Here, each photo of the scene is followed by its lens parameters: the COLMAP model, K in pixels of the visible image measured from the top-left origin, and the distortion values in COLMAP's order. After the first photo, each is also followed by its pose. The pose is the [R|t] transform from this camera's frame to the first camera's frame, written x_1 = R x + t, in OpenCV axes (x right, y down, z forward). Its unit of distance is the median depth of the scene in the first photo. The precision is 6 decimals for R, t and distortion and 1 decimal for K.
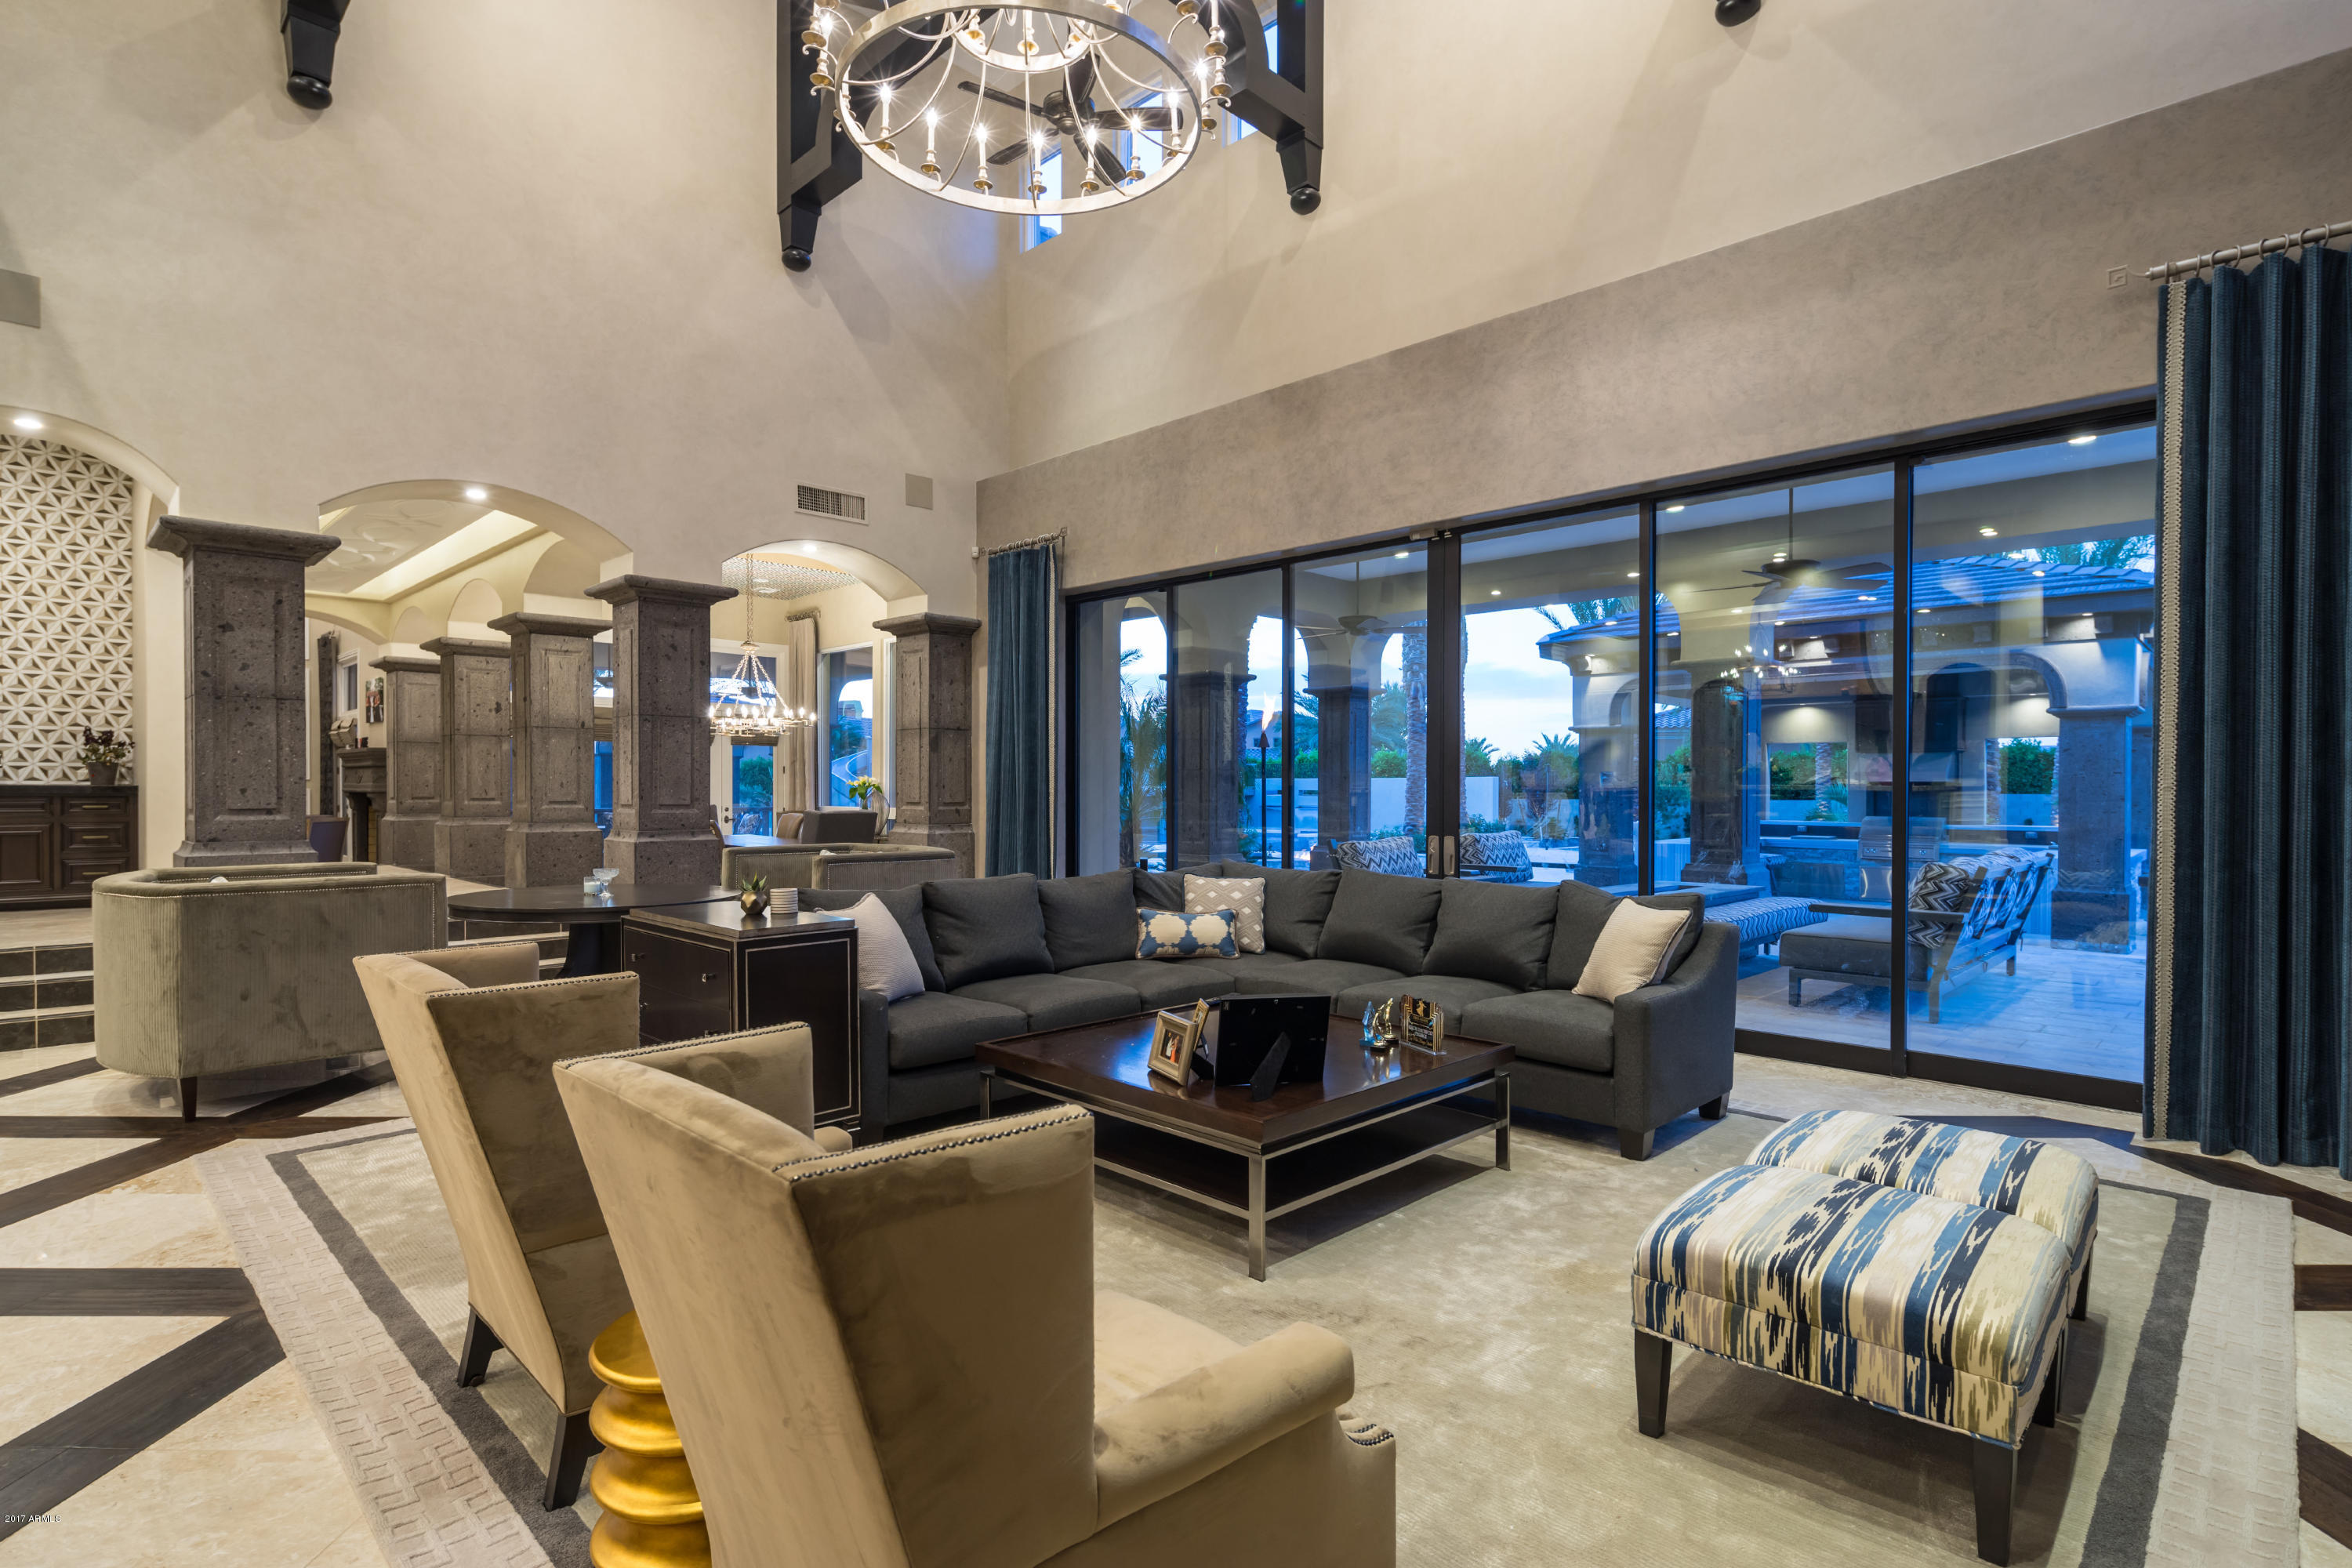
lens RADIAL K [[1140.5, 0, 1165.9], [0, 1140.5, 791.6], [0, 0, 1]] dist [0.001367, -0.000358]
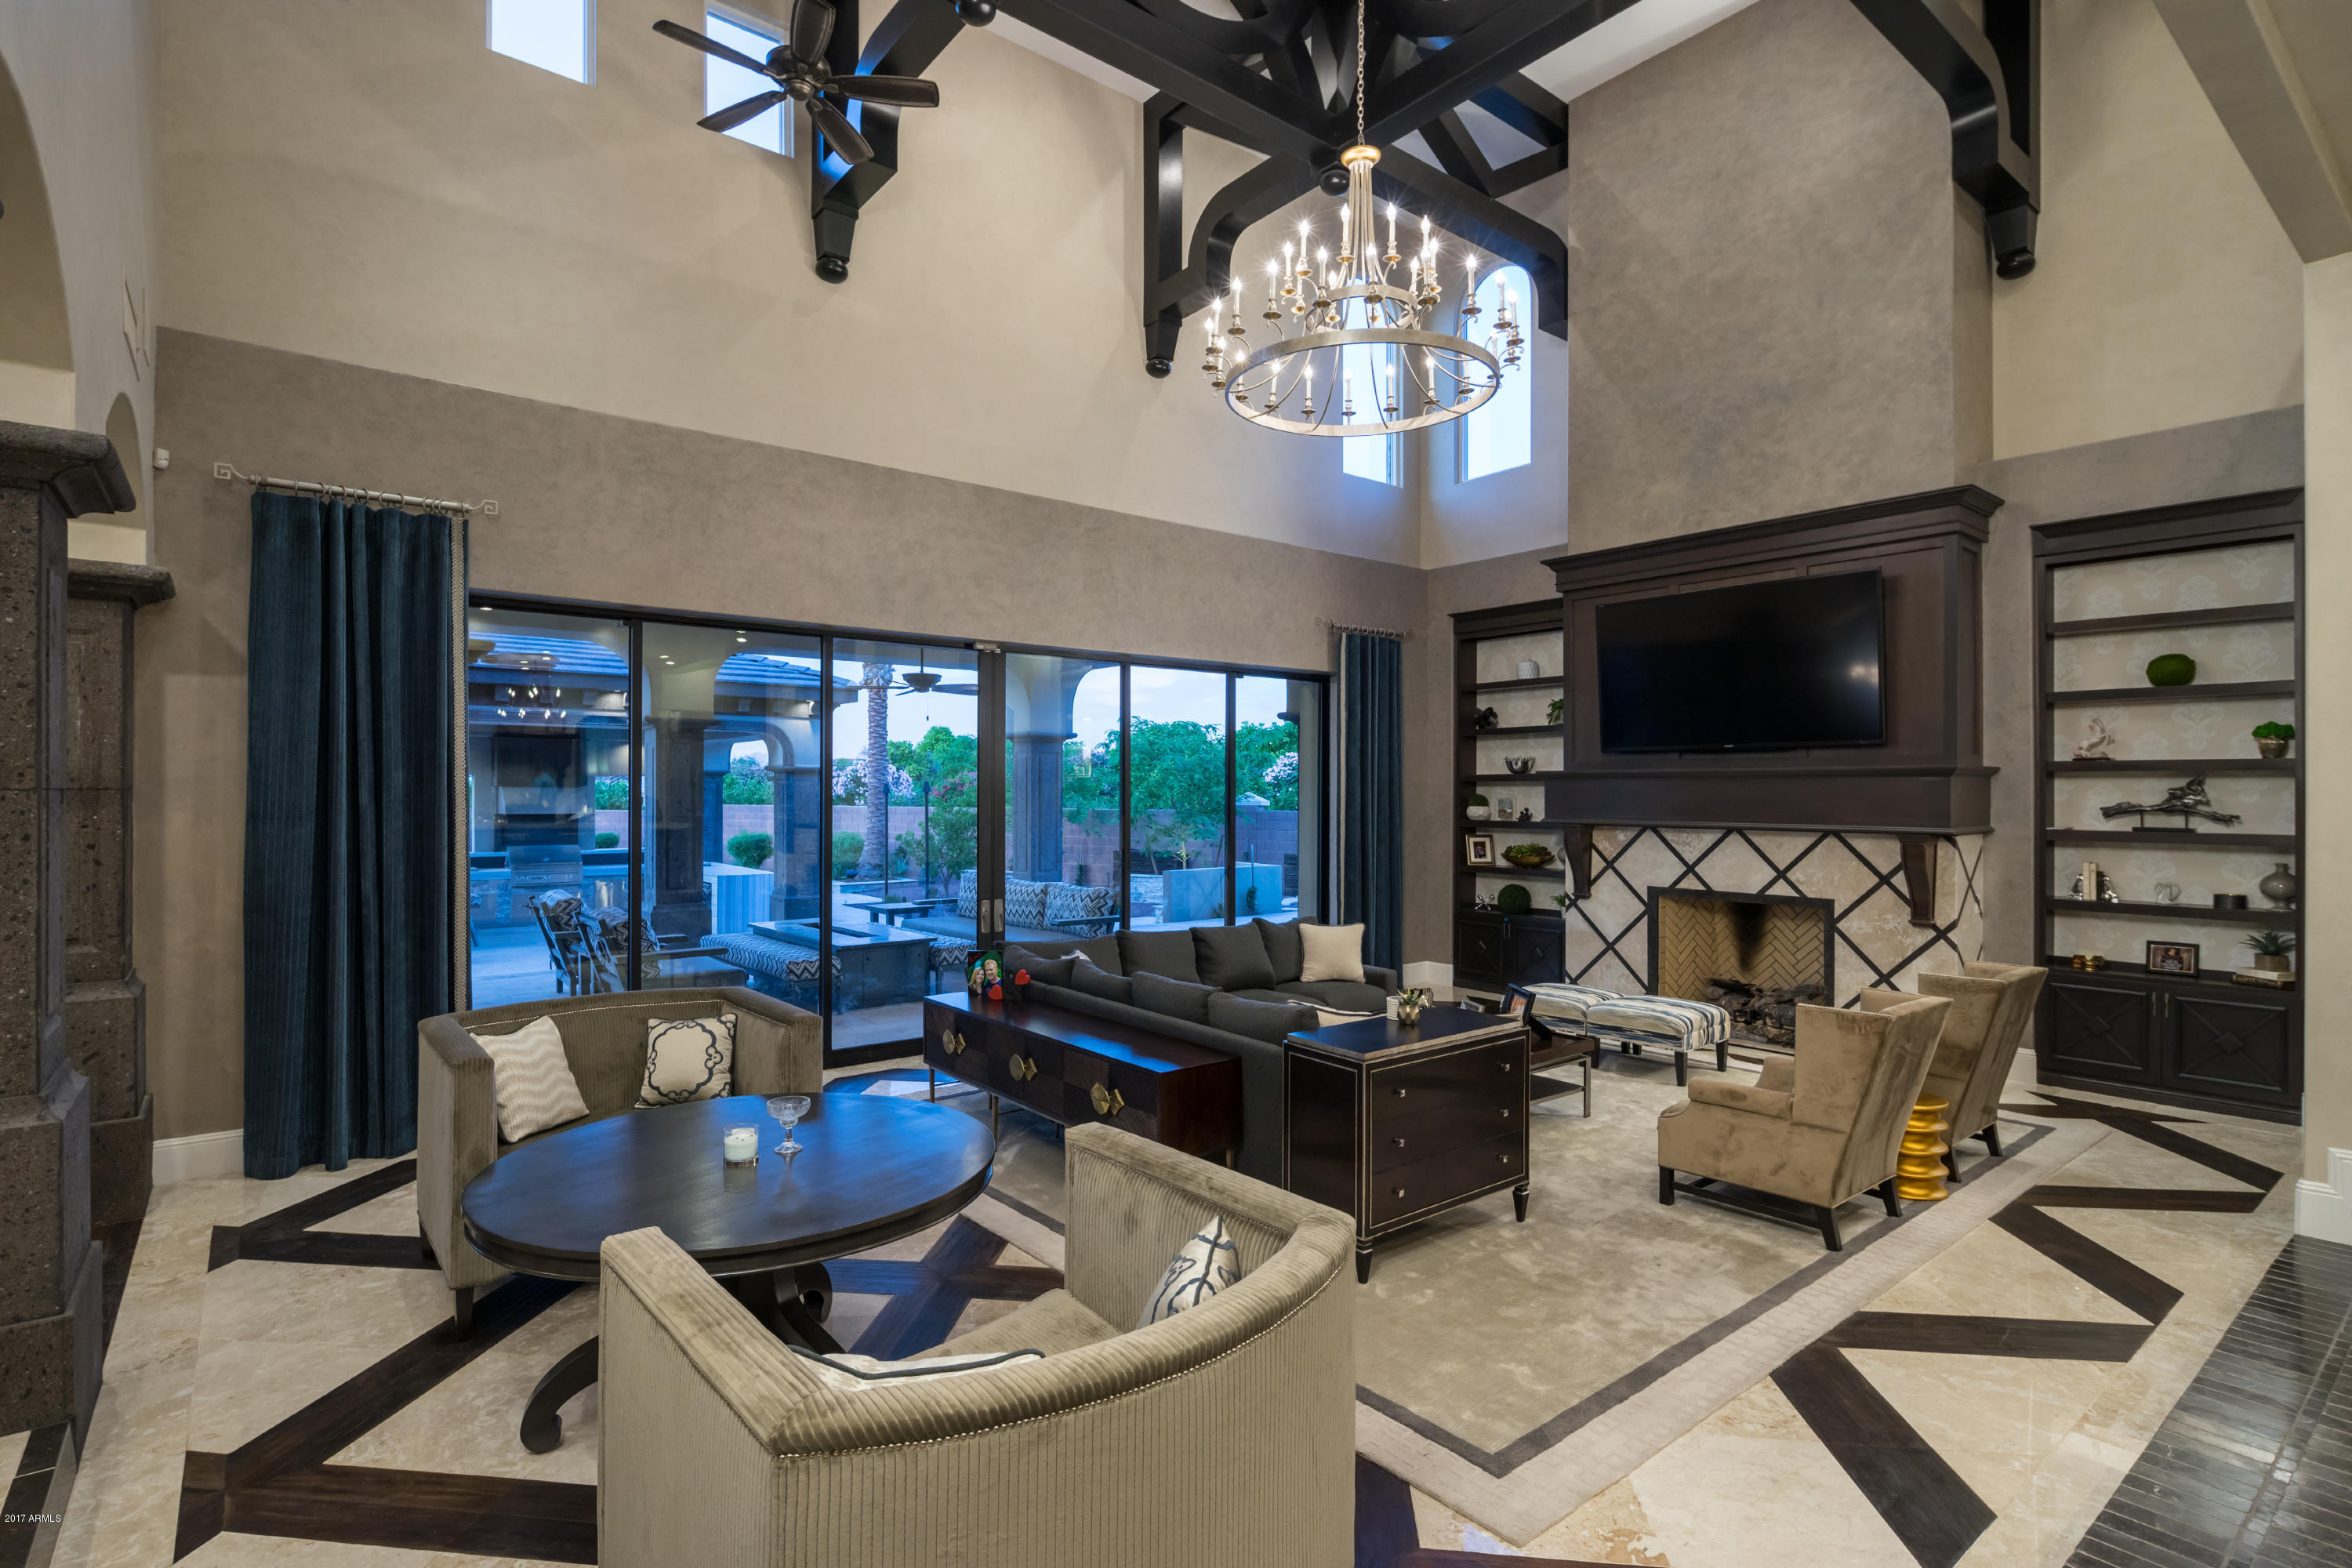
lens RADIAL K [[1140.5, 0, 1165.9], [0, 1140.5, 791.6], [0, 0, 1]] dist [0.001367, -0.000358]
pose [[0.118111, -0.002899, 0.992996, -0.848480], [0.001607, 0.999995, 0.002728, -0.071685], [-0.992999, 0.001274, 0.118115, 0.617395]]
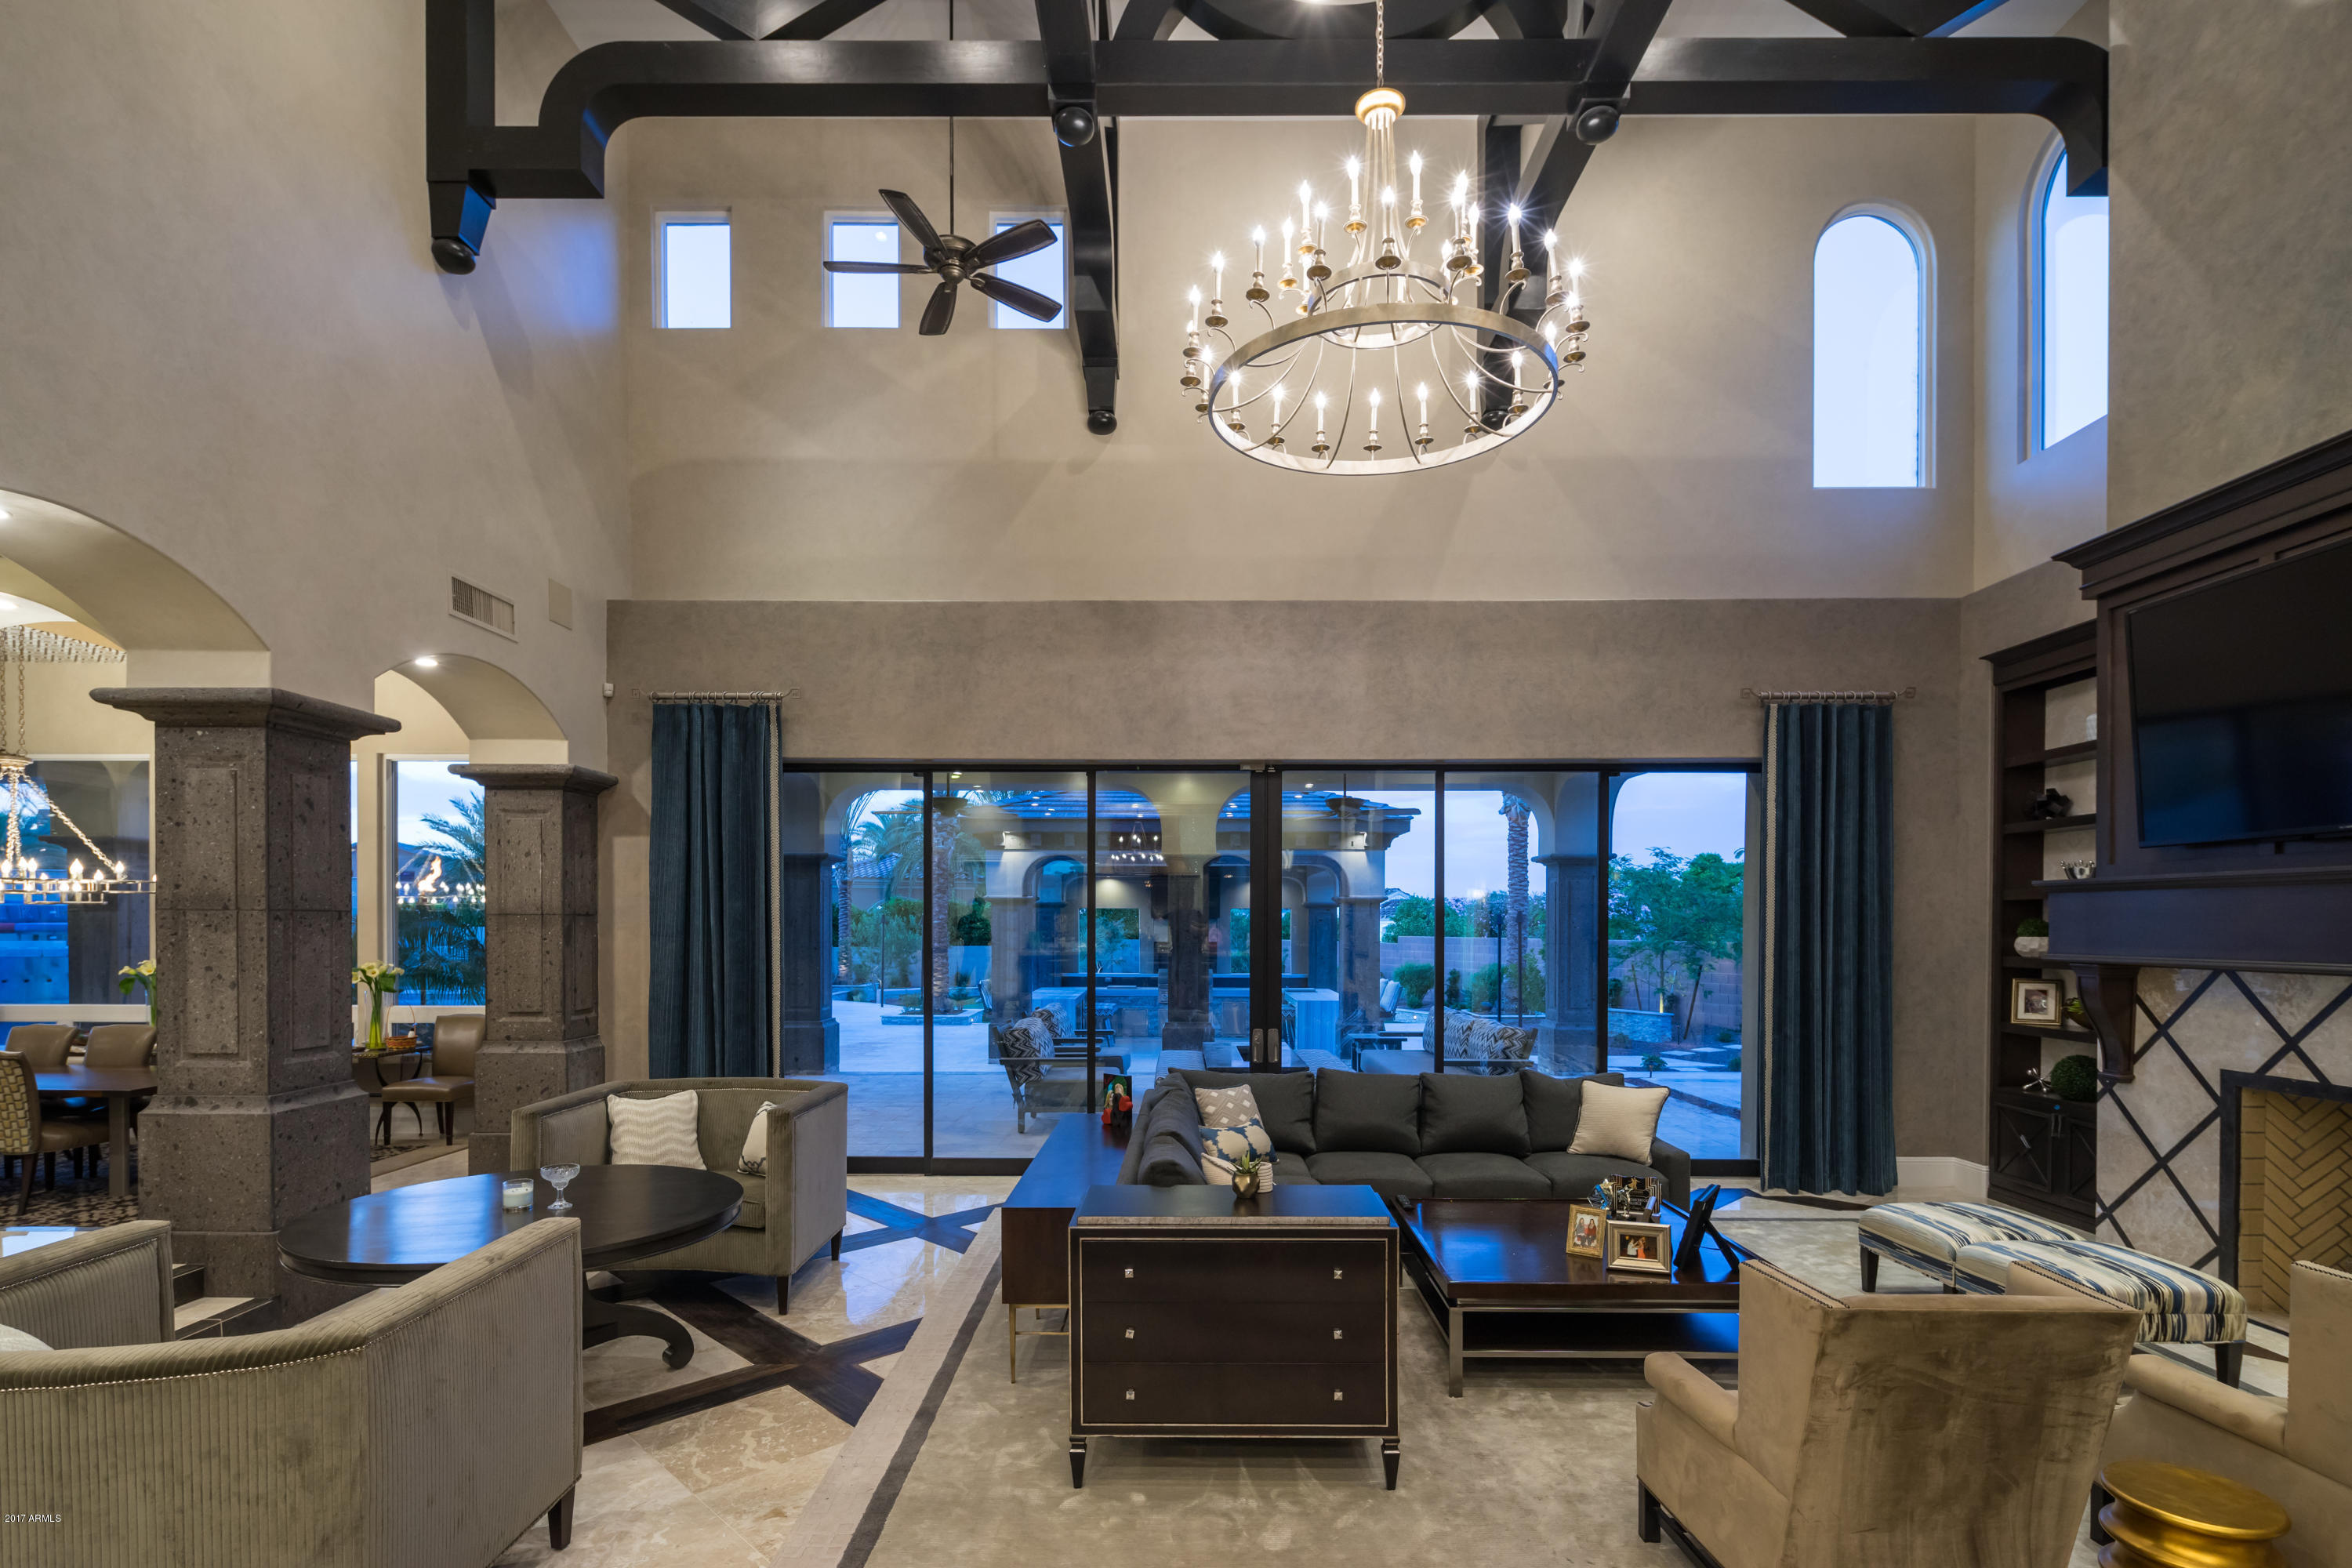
lens RADIAL K [[1139.0, 0, 1168.0], [0, 1139.0, 931.6], [0, 0, 1]] dist [0.001469, 0.000059]
pose [[0.717697, -0.006378, 0.696326, -0.578641], [0.003474, 0.999978, 0.005579, -0.061067], [-0.696347, -0.001585, 0.717704, 0.218708]]
